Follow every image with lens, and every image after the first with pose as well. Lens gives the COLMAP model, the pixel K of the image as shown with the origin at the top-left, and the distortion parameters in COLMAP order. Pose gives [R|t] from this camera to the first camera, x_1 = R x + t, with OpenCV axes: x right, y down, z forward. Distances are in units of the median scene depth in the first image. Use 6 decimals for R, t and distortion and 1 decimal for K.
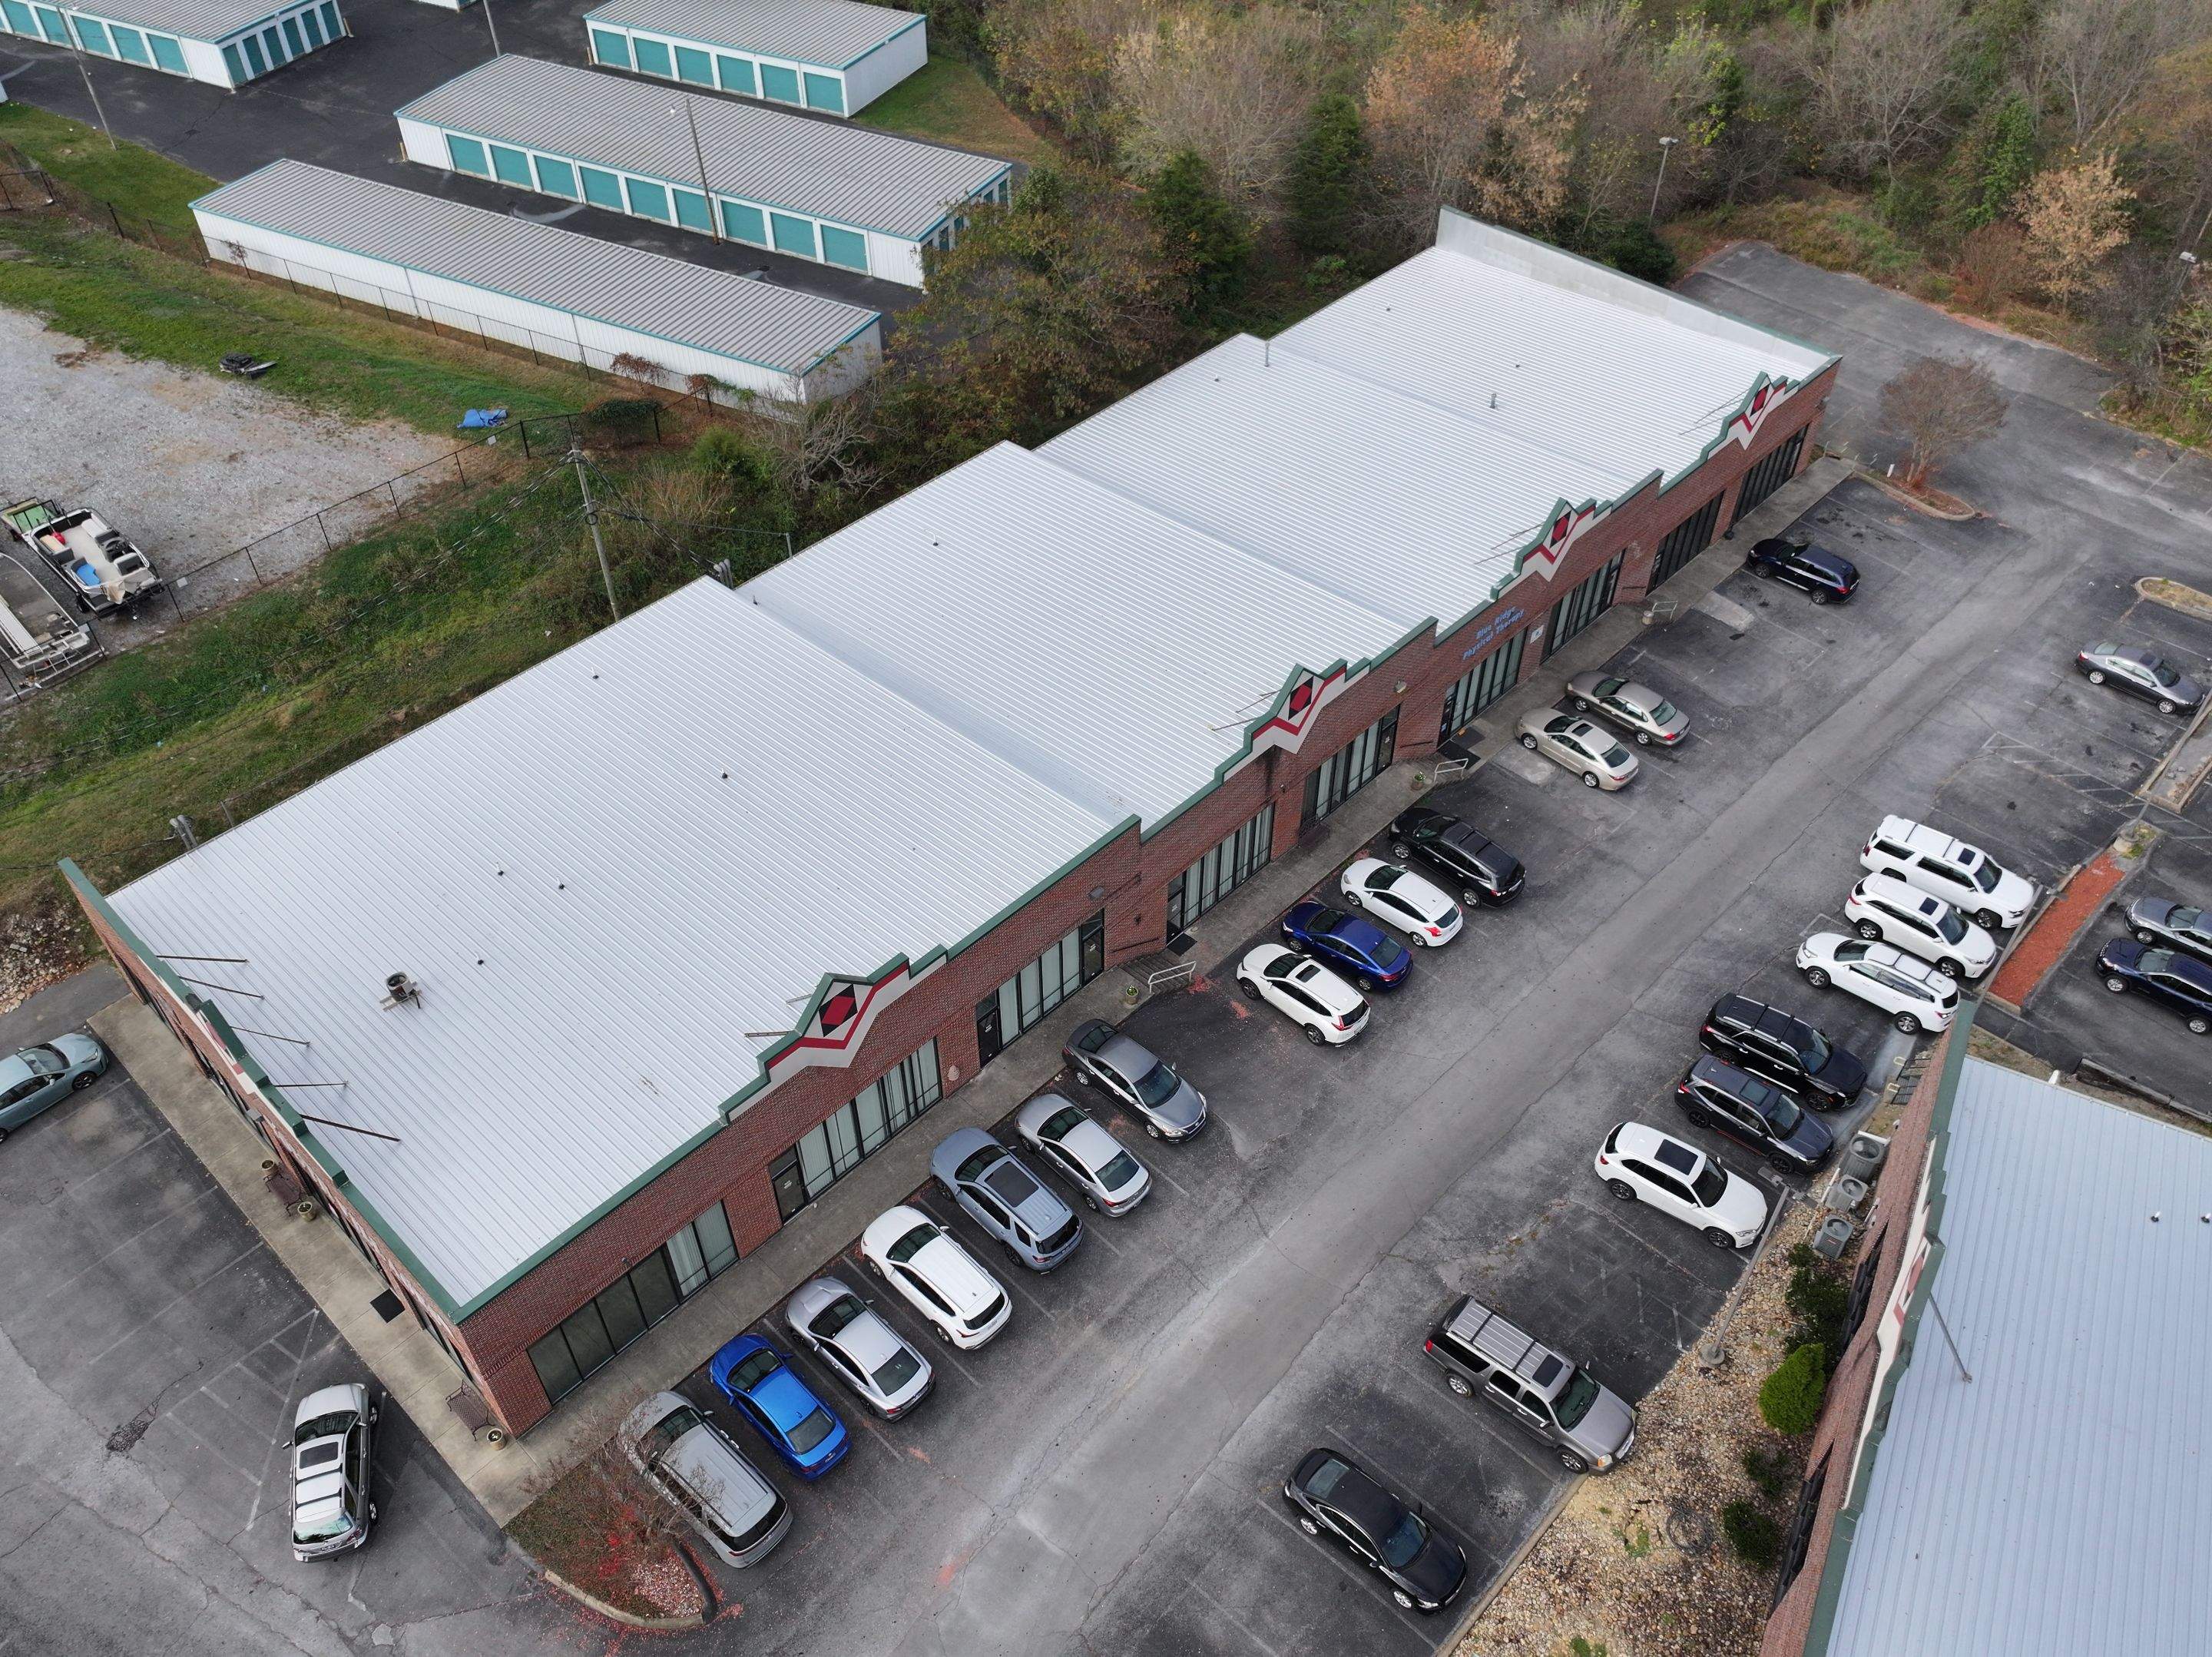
lens RADIAL K [[1780.9, 0, 1099.9], [0, 1780.9, 838.2], [0, 0, 1]] dist [-0.000637, 0.014922]
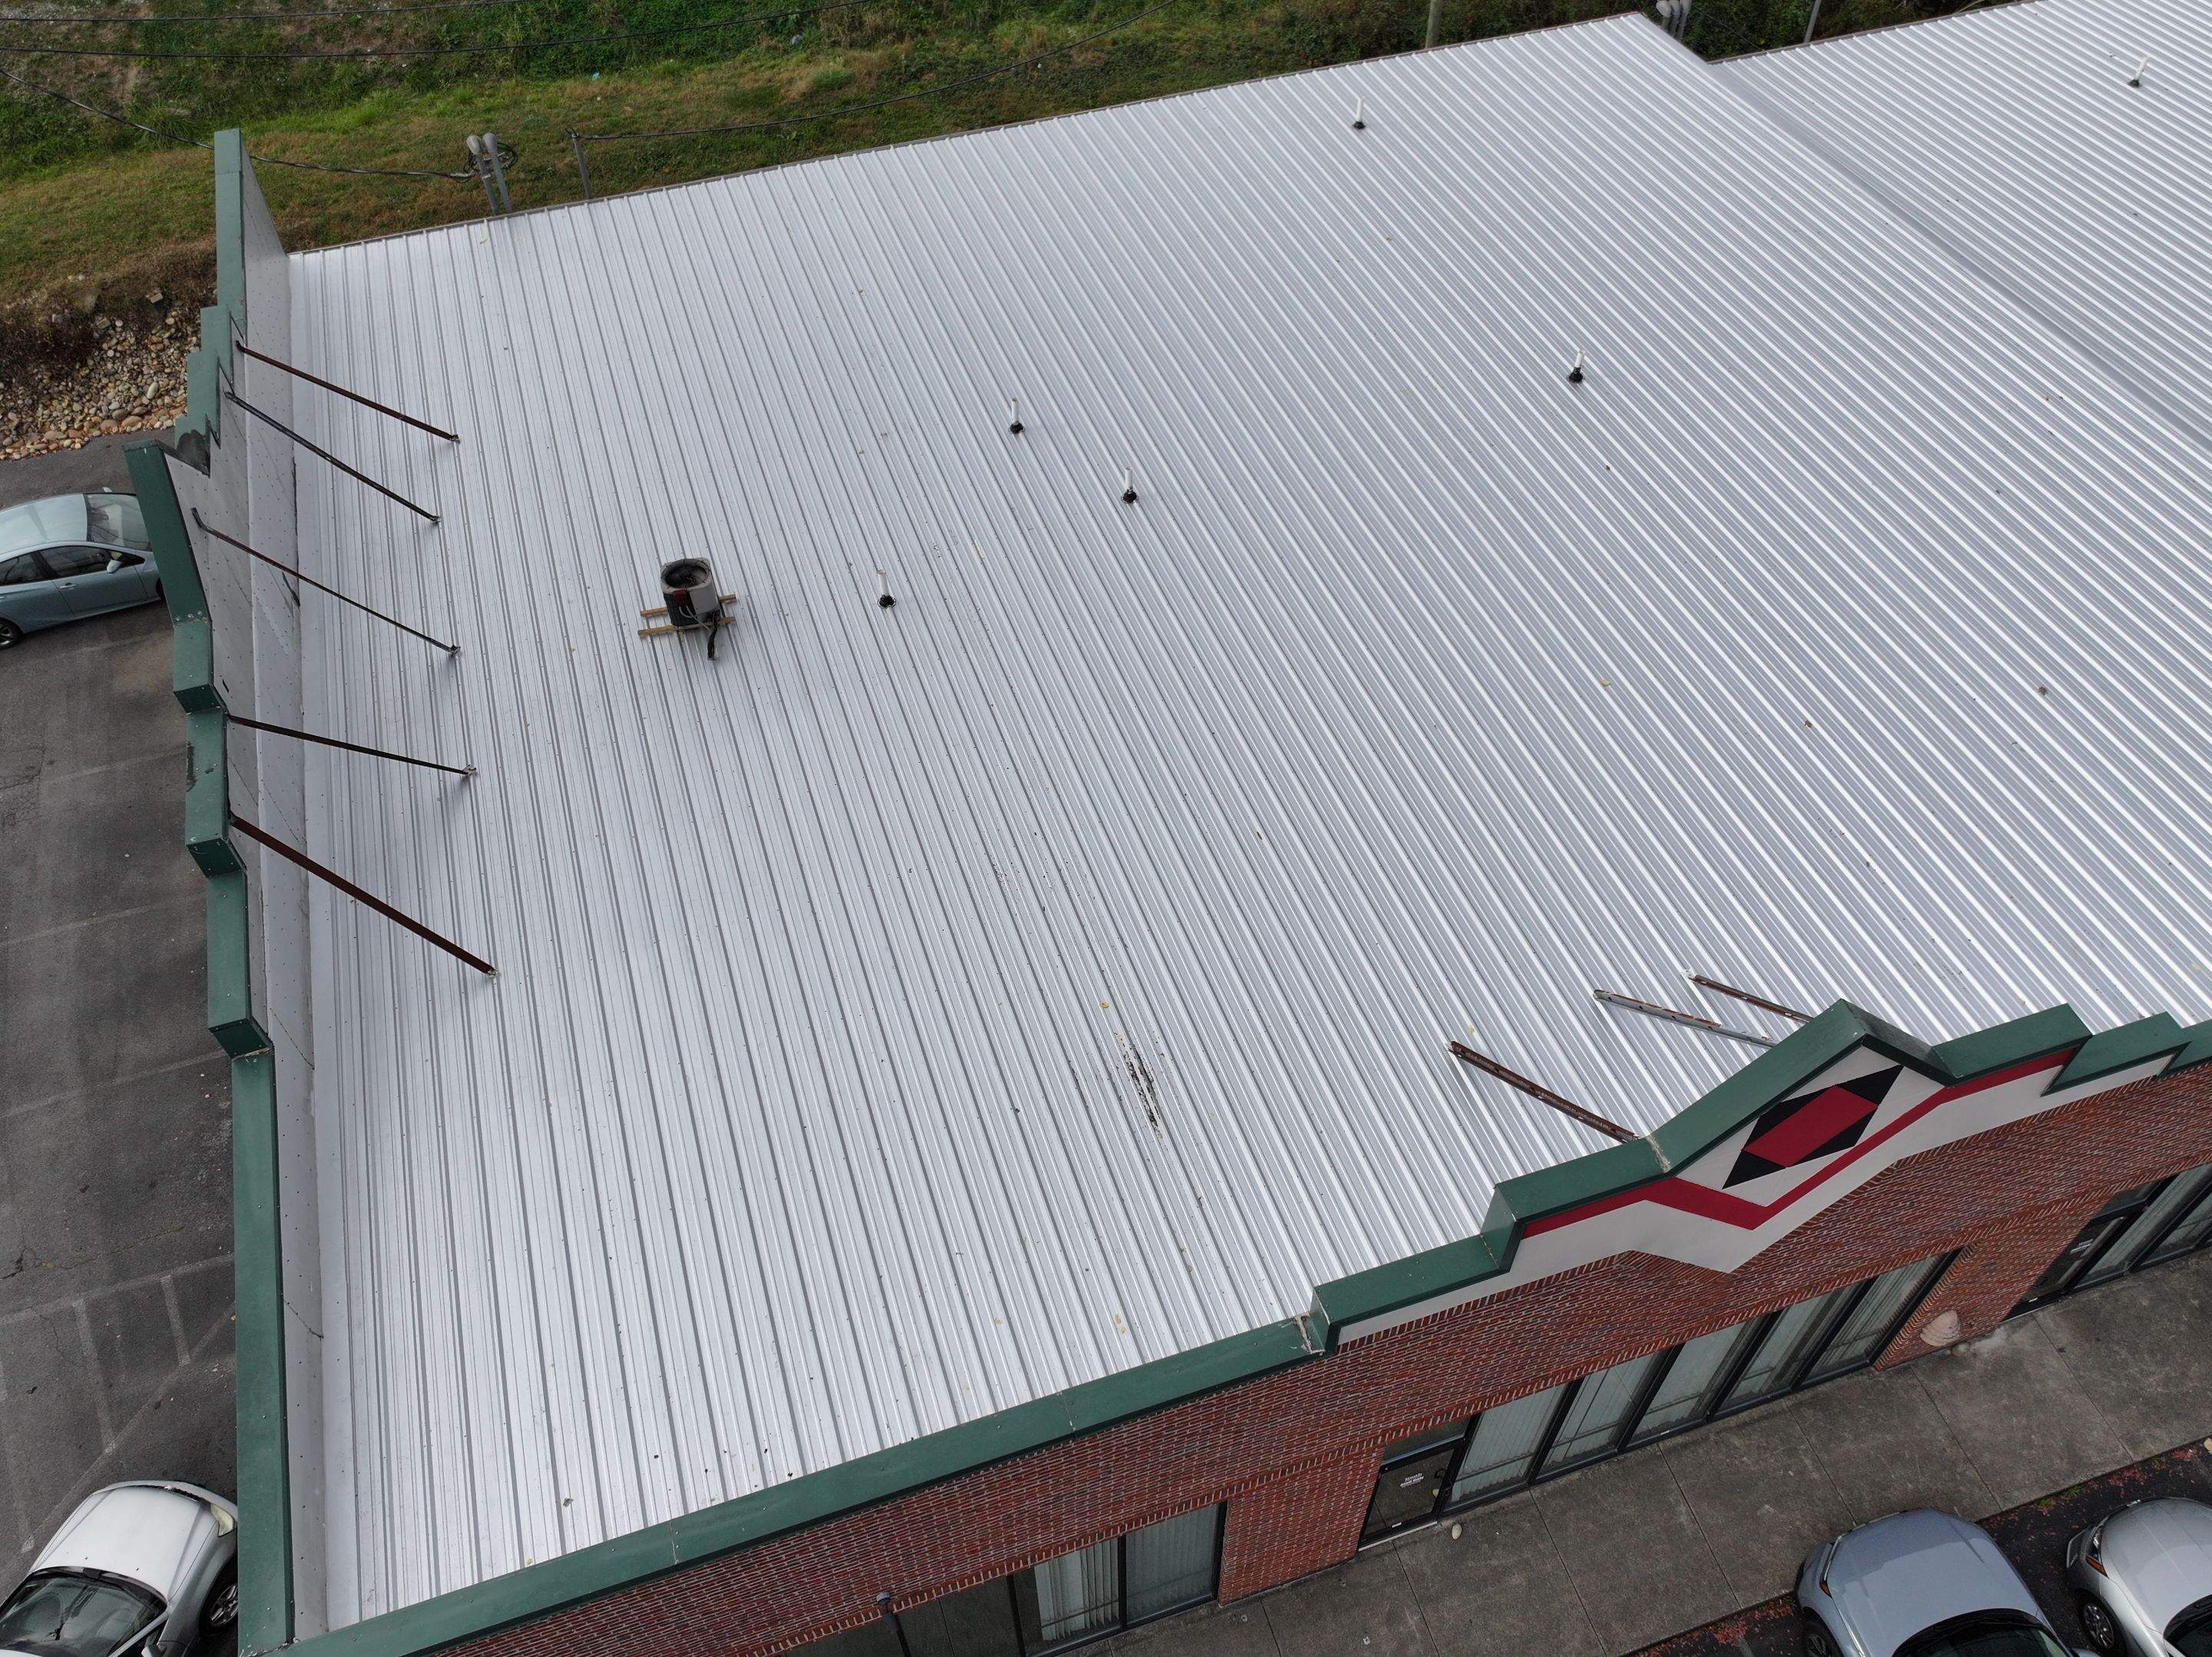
lens RADIAL K [[1780.9, 0, 1098.4], [0, 1780.9, 834.3], [0, 0, 1]] dist [-0.000637, 0.014922]
pose [[0.885198, 0.353541, -0.302381, -0.133933], [-0.321386, 0.934673, 0.151979, 0.034375], [0.336358, -0.037351, 0.940993, 0.519842]]
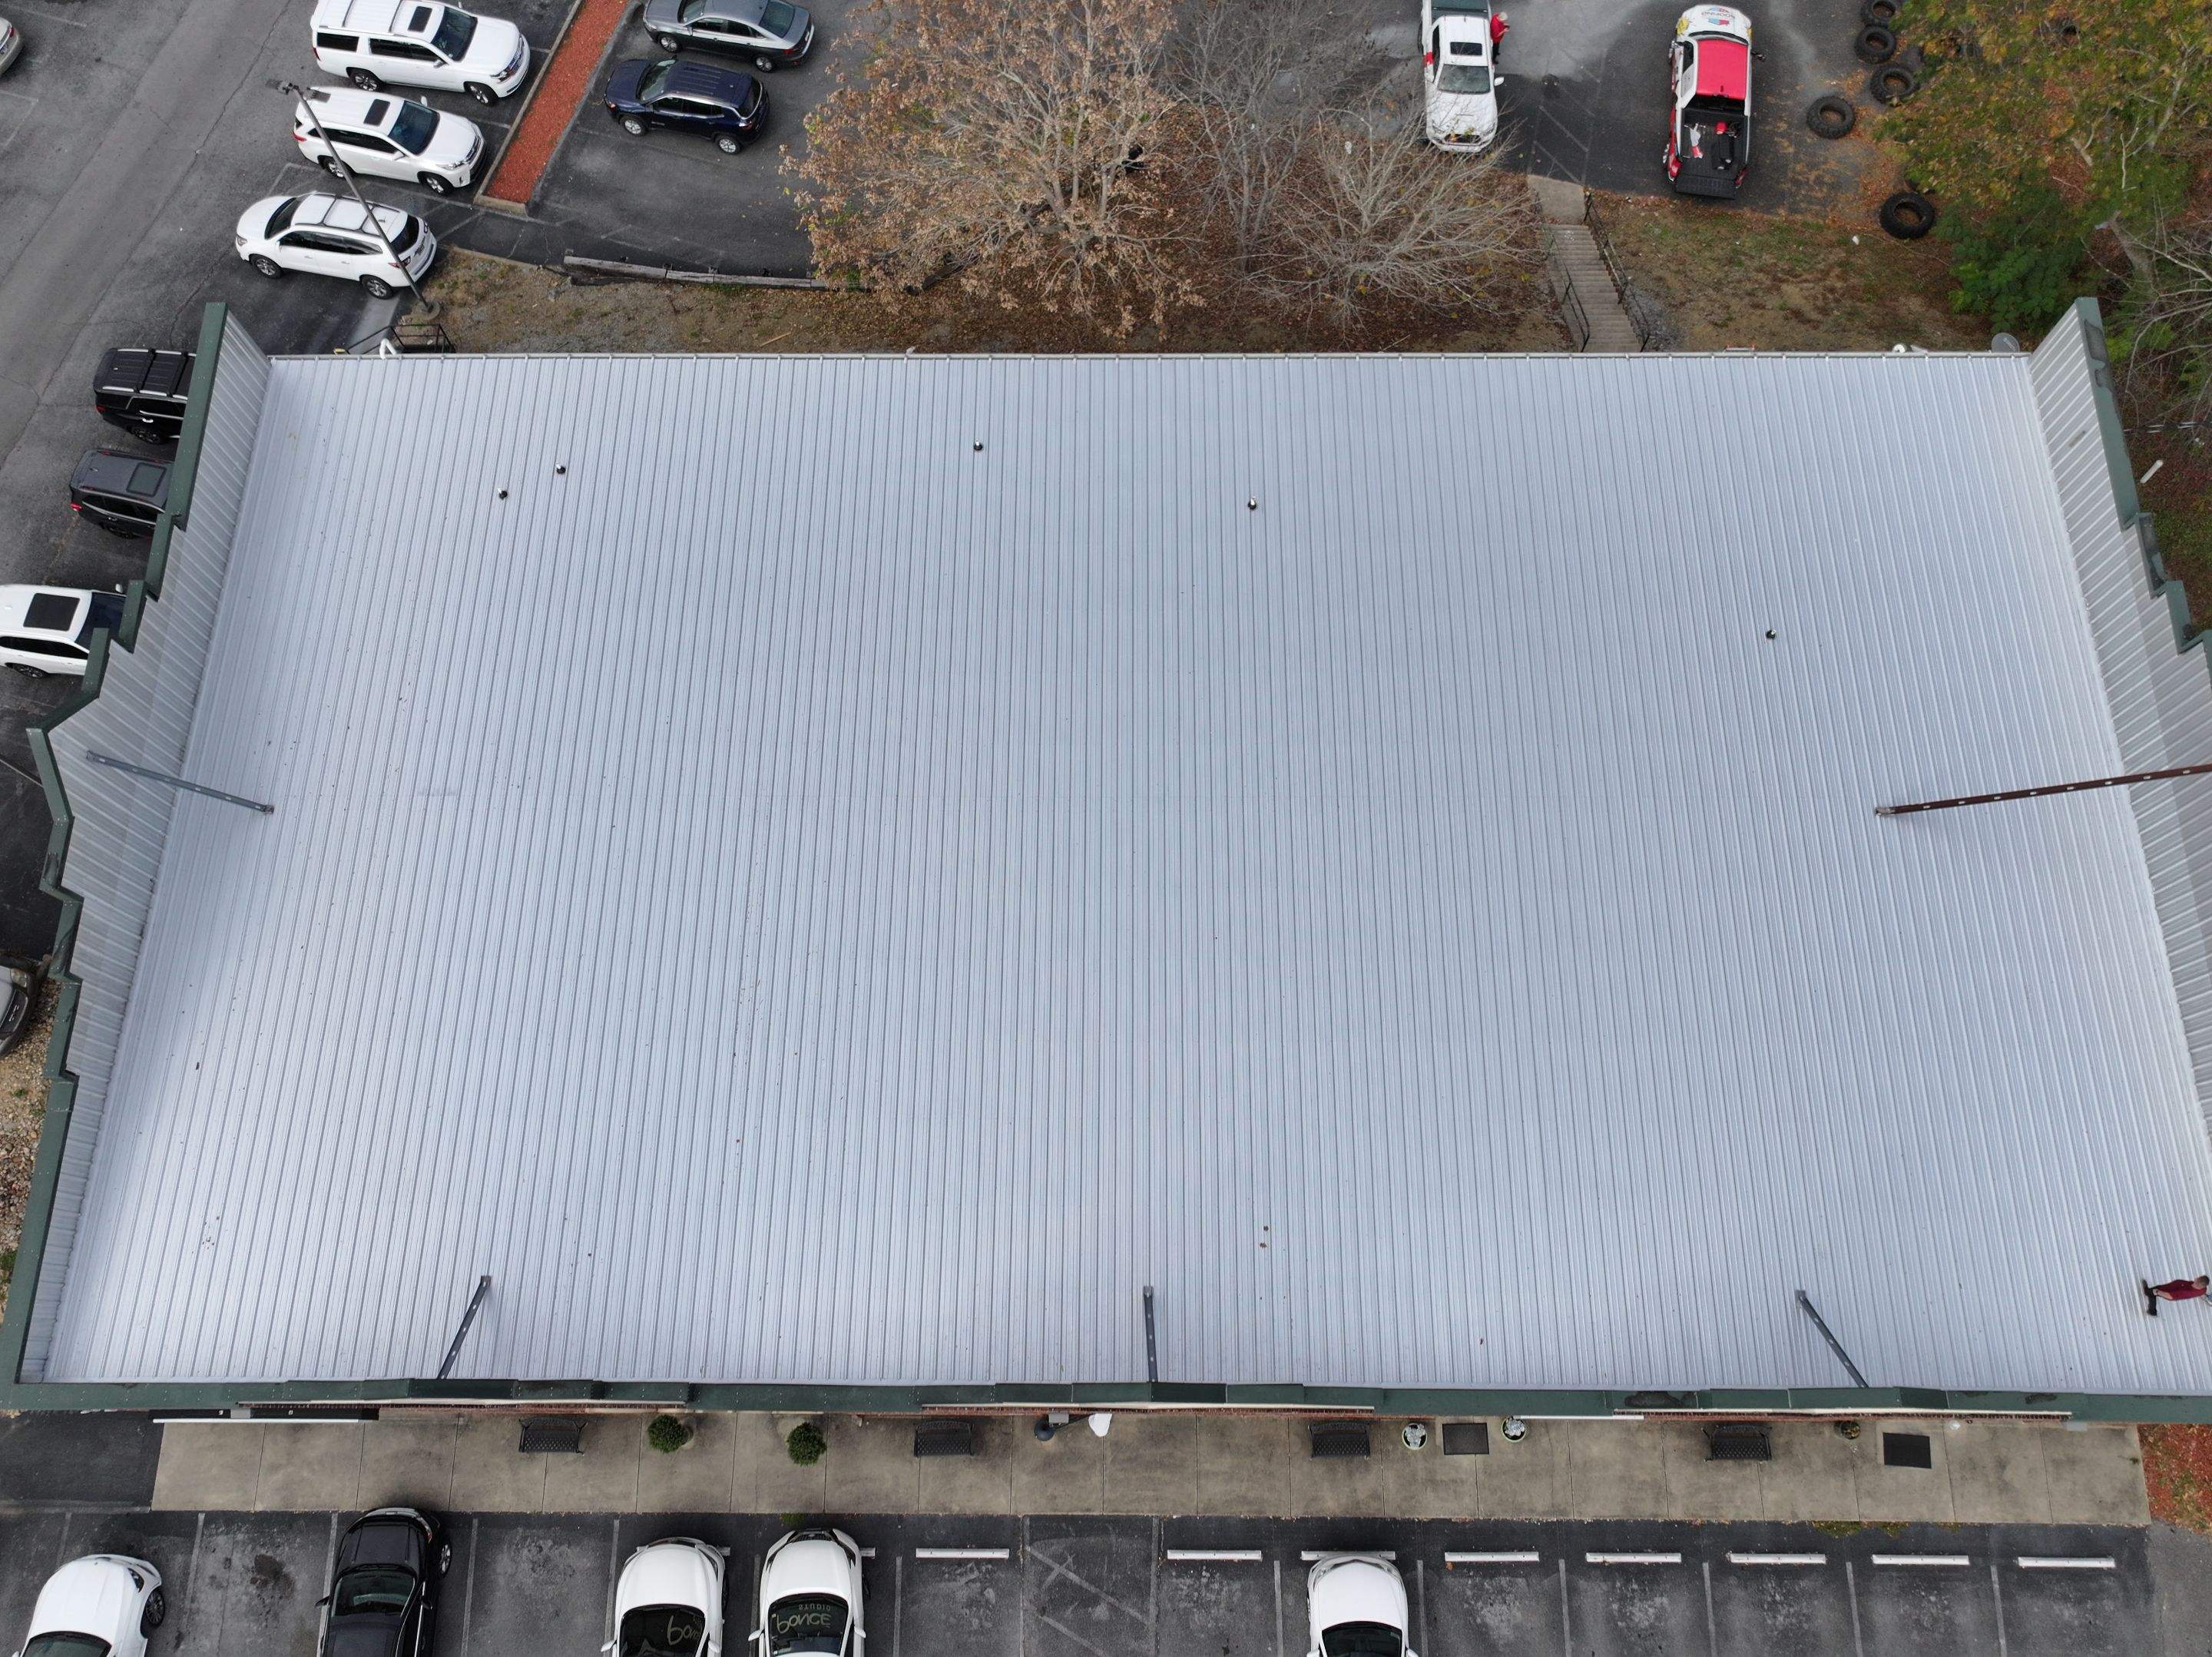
lens RADIAL K [[1780.9, 0, 1101.3], [0, 1780.9, 828.8], [0, 0, 1]] dist [-0.000637, 0.014922]
pose [[0.887245, -0.438127, 0.144367, 0.478867], [0.329346, 0.820762, 0.466777, 0.034461], [-0.322999, -0.366599, 0.872512, 0.101981]]
